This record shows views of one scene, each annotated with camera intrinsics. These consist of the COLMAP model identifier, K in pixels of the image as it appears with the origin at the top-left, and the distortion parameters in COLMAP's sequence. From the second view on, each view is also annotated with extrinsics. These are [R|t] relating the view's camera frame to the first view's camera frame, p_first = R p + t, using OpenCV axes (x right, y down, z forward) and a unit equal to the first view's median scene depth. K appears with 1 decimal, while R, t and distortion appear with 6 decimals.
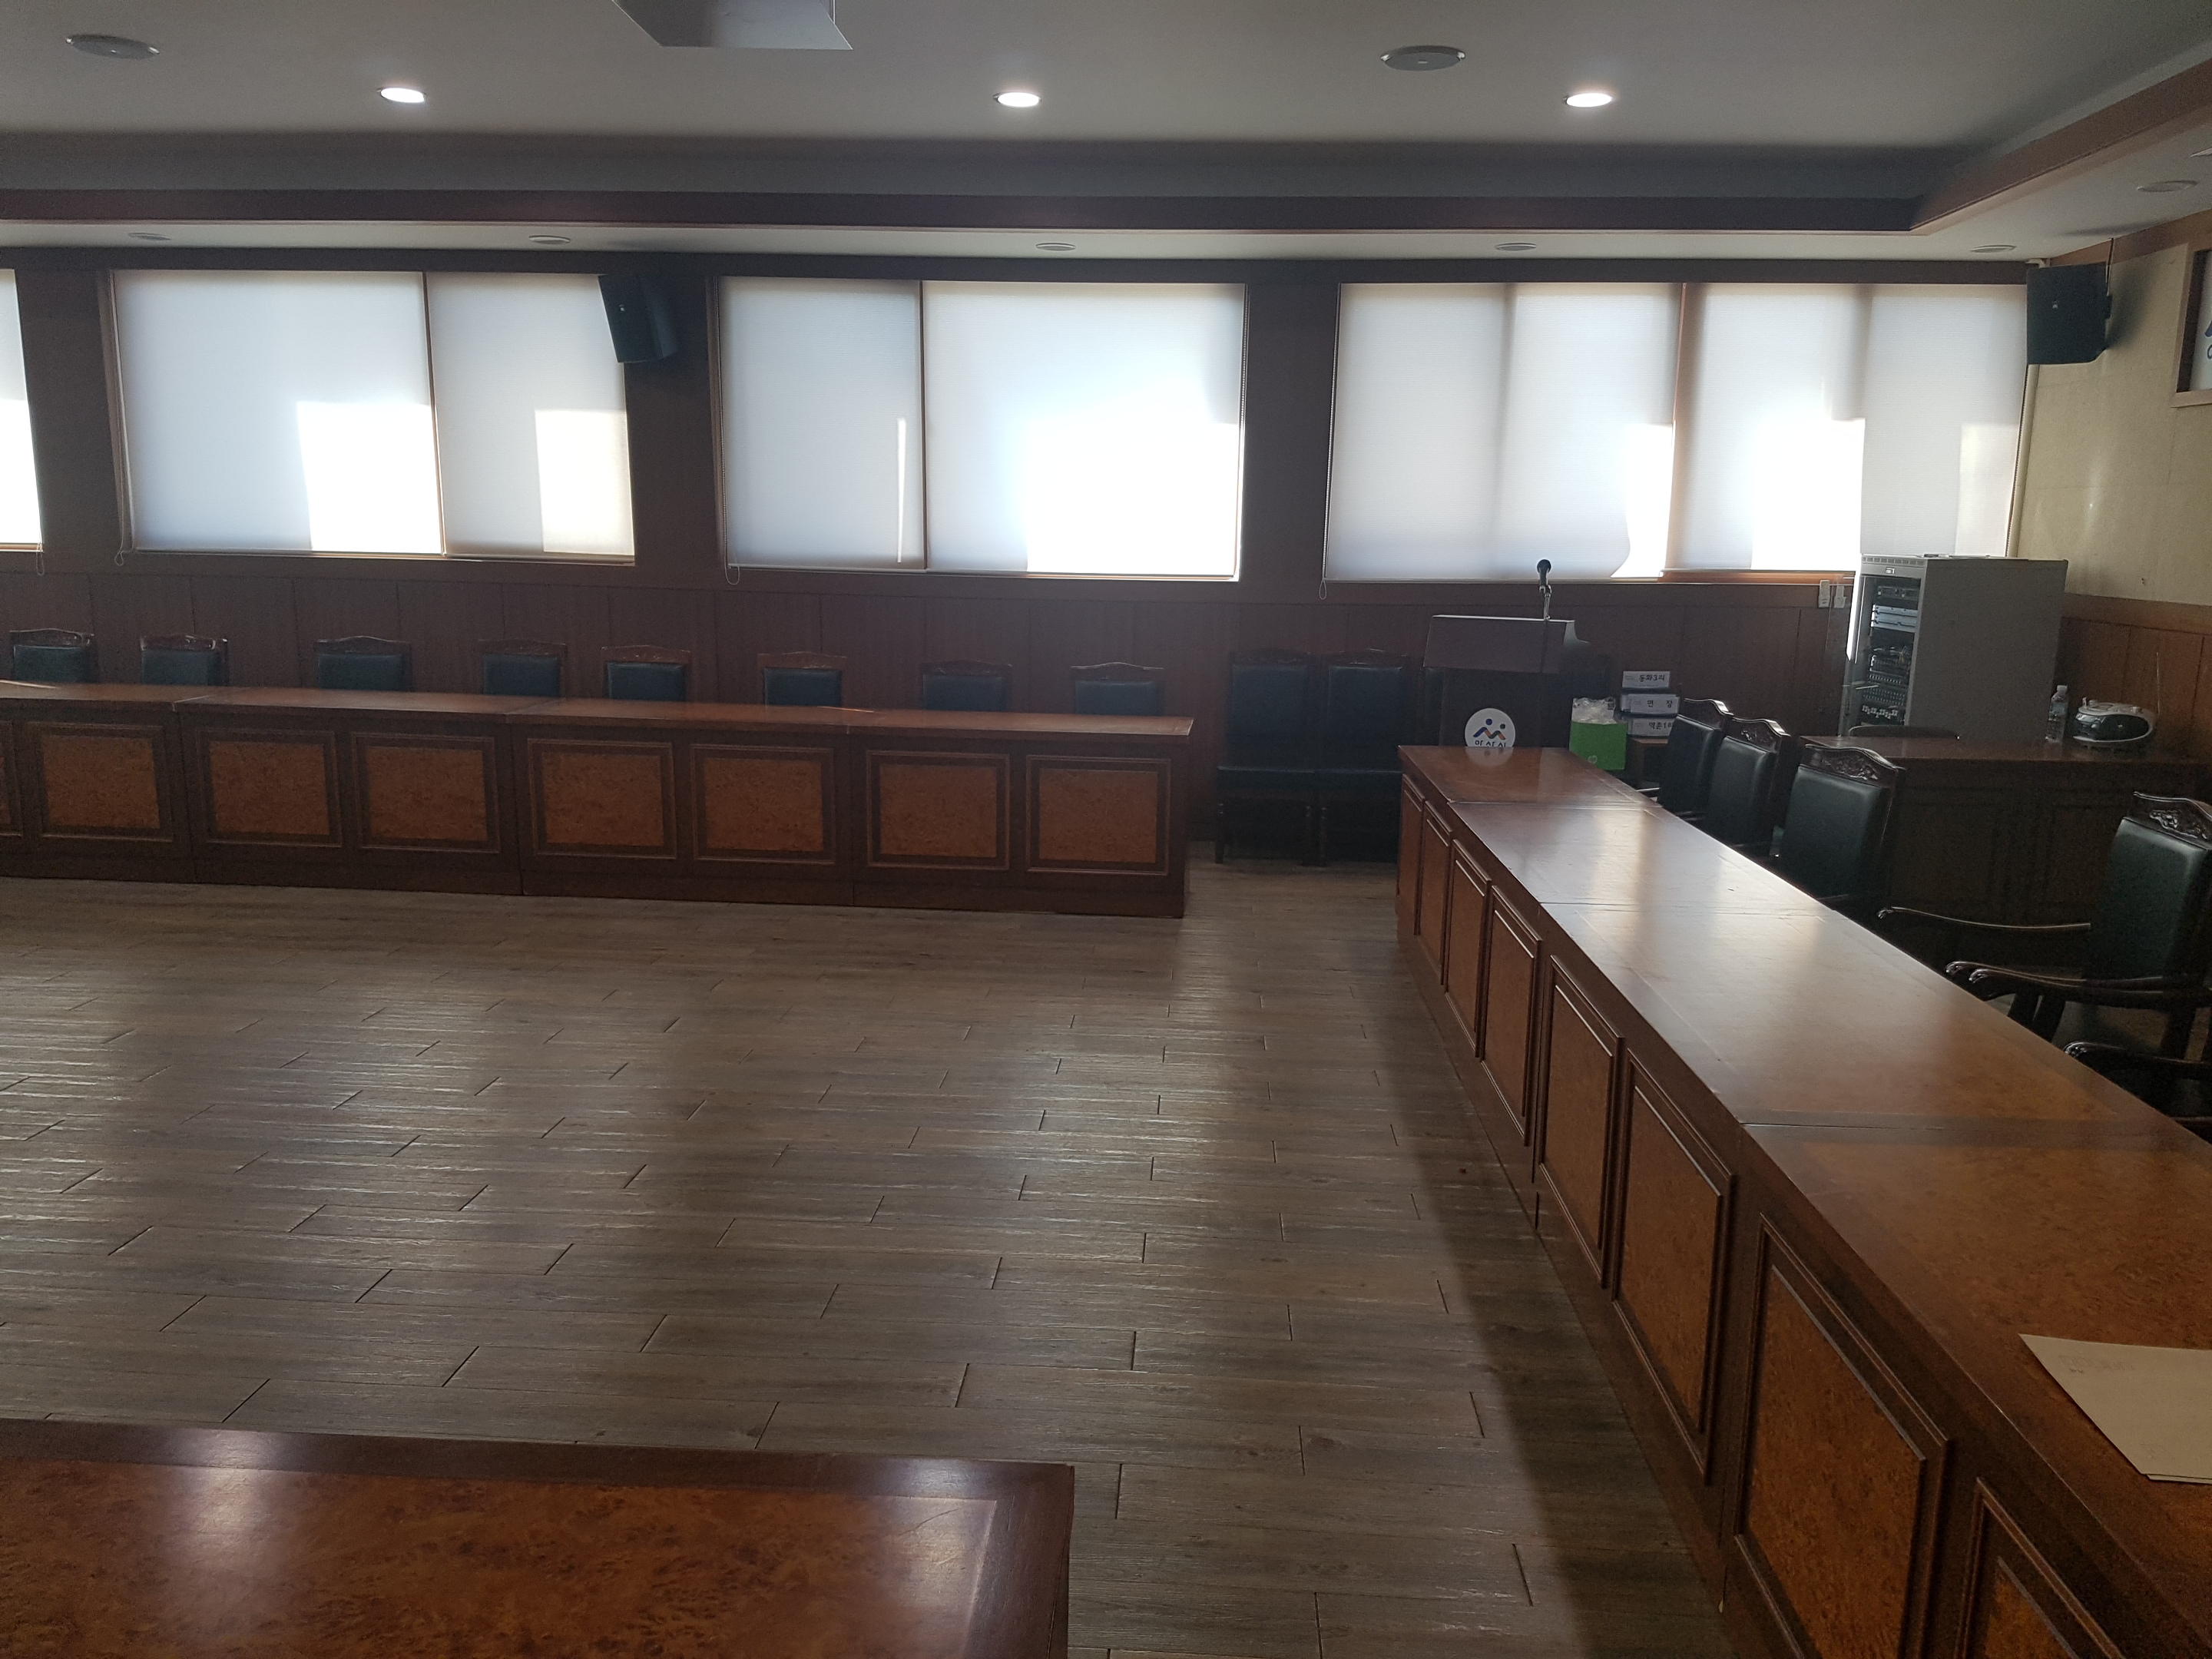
lens RADIAL K [[1686.9, 0, 1102.6], [0, 1686.9, 972.0], [0, 0, 1]] dist [0.040703, -0.068670]
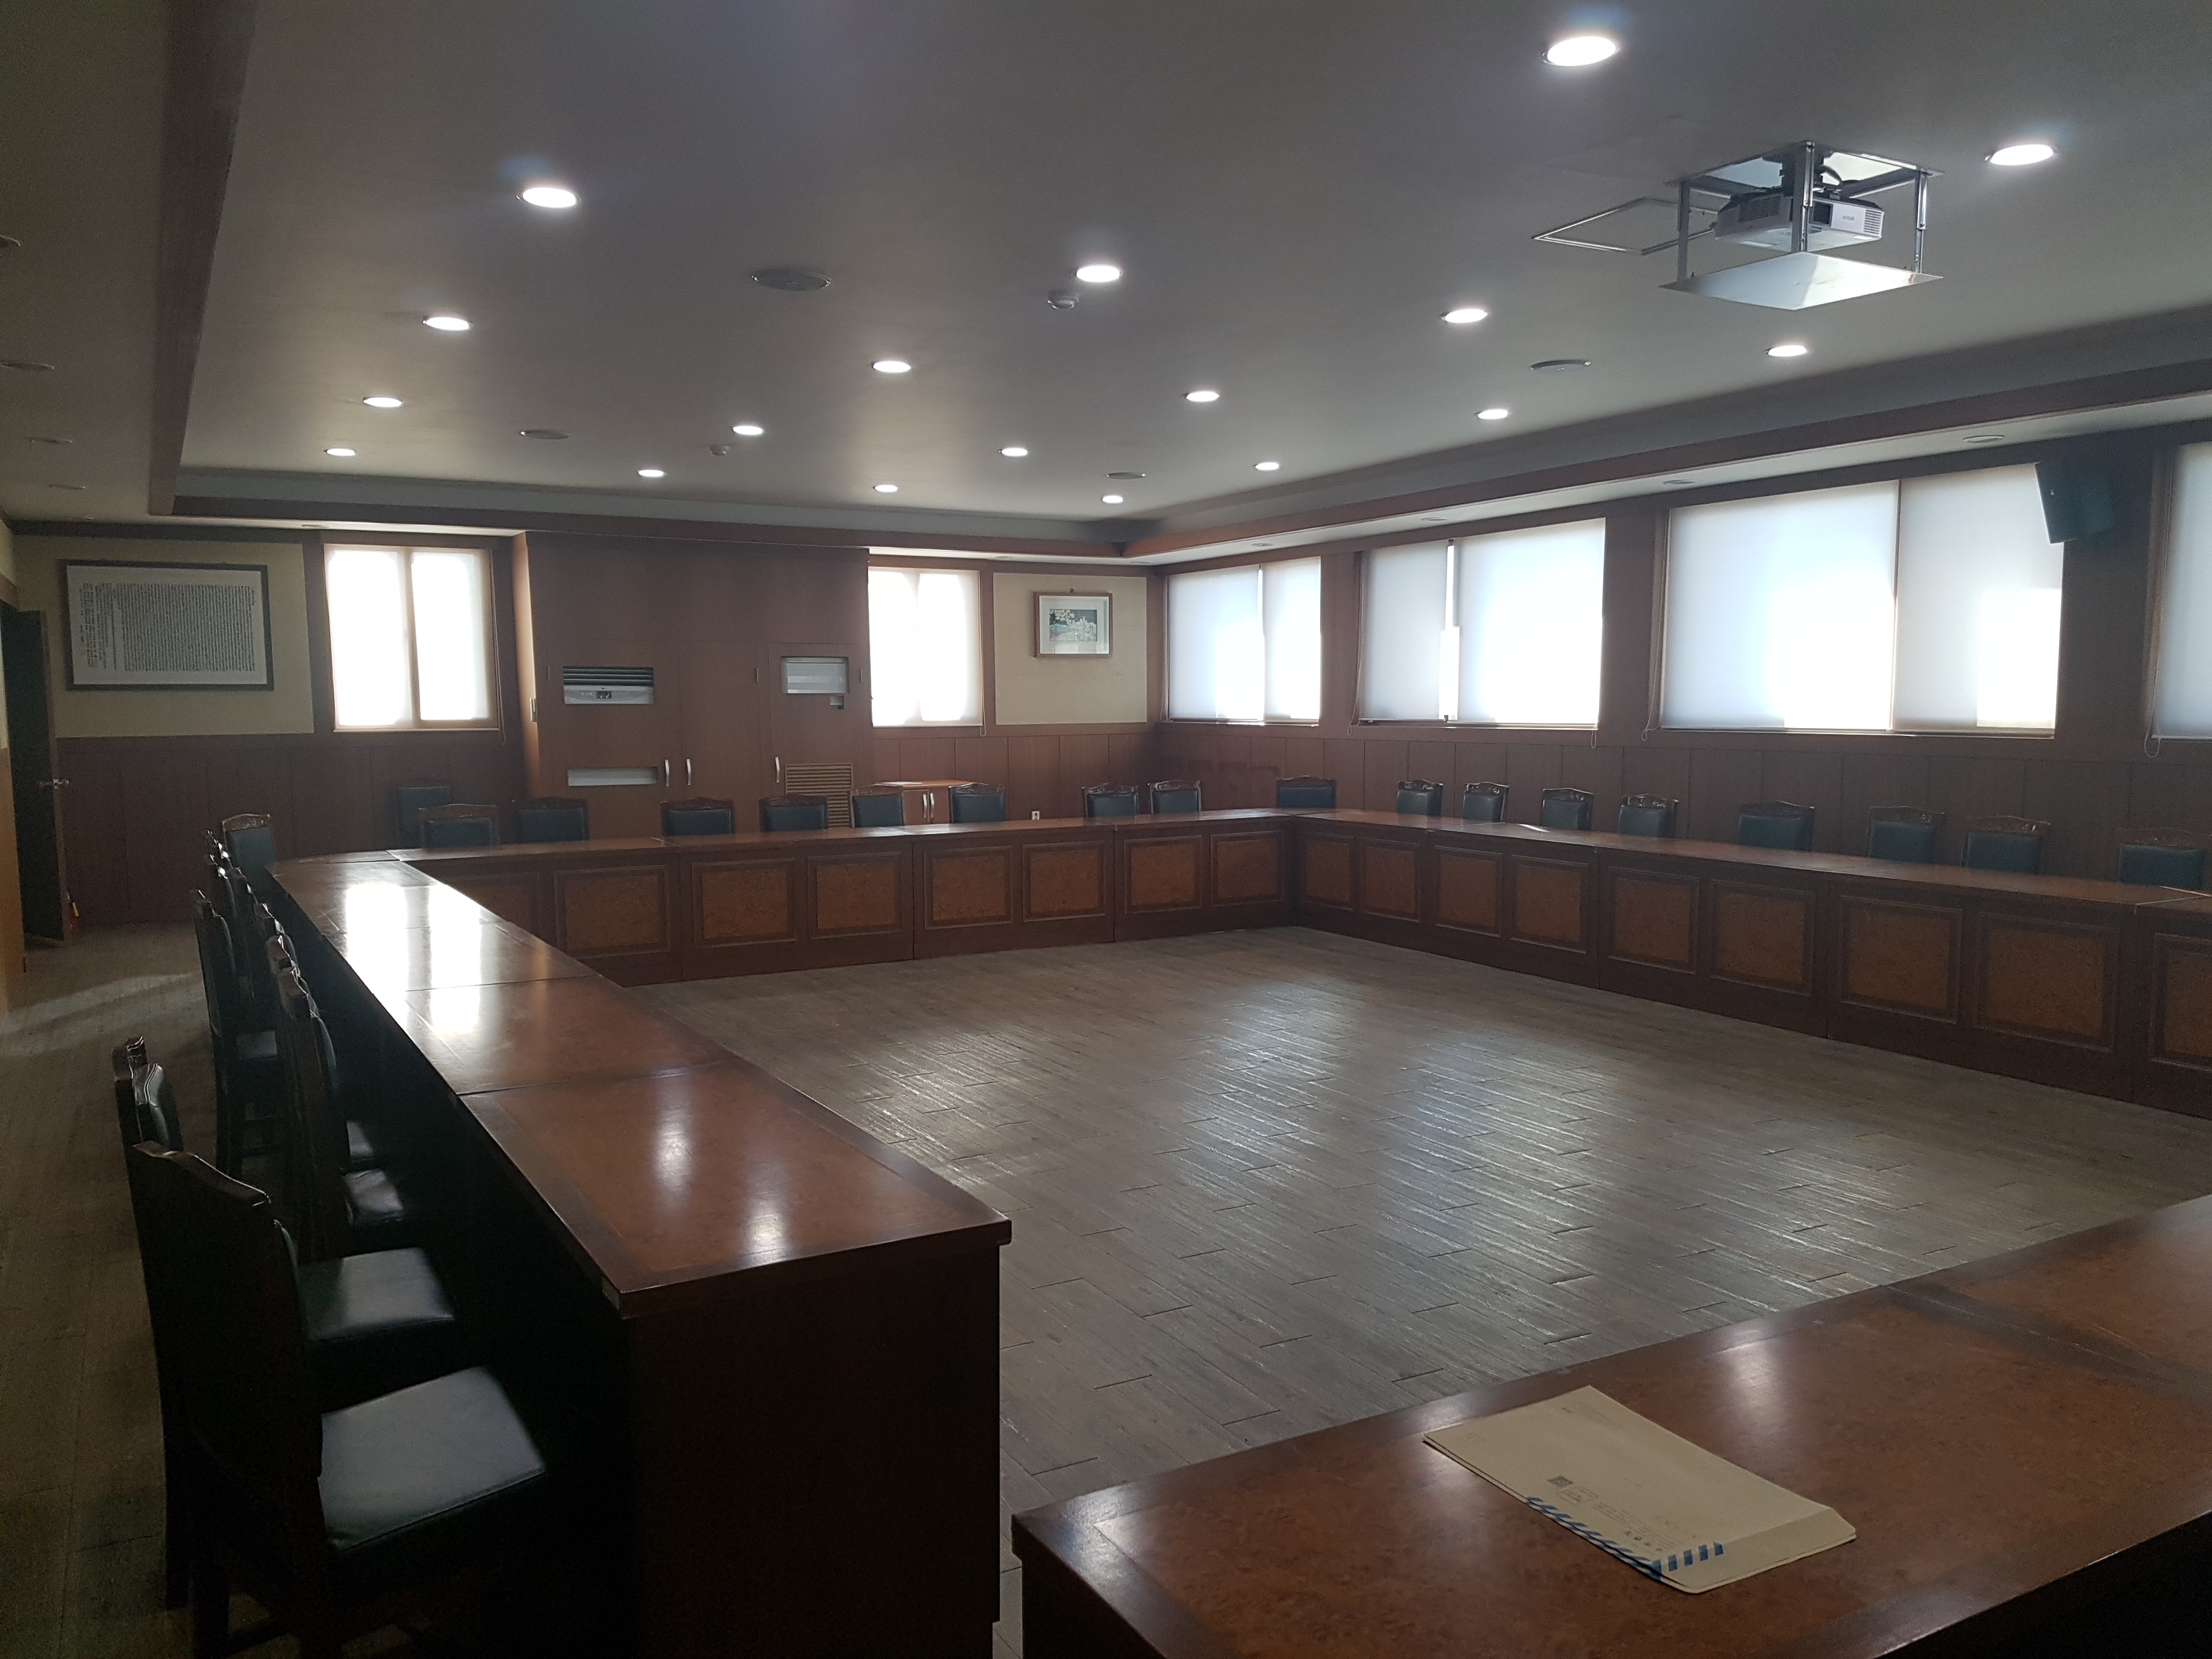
lens RADIAL K [[1677.8, 0, 1106.0], [0, 1677.8, 829.5], [0, 0, 1]] dist [0.238633, -0.001769]
pose [[0.560153, 0.050535, -0.826846, 0.306968], [-0.205065, 0.975530, -0.079300, 0.006209], [0.802606, 0.213978, 0.556809, -0.005750]]
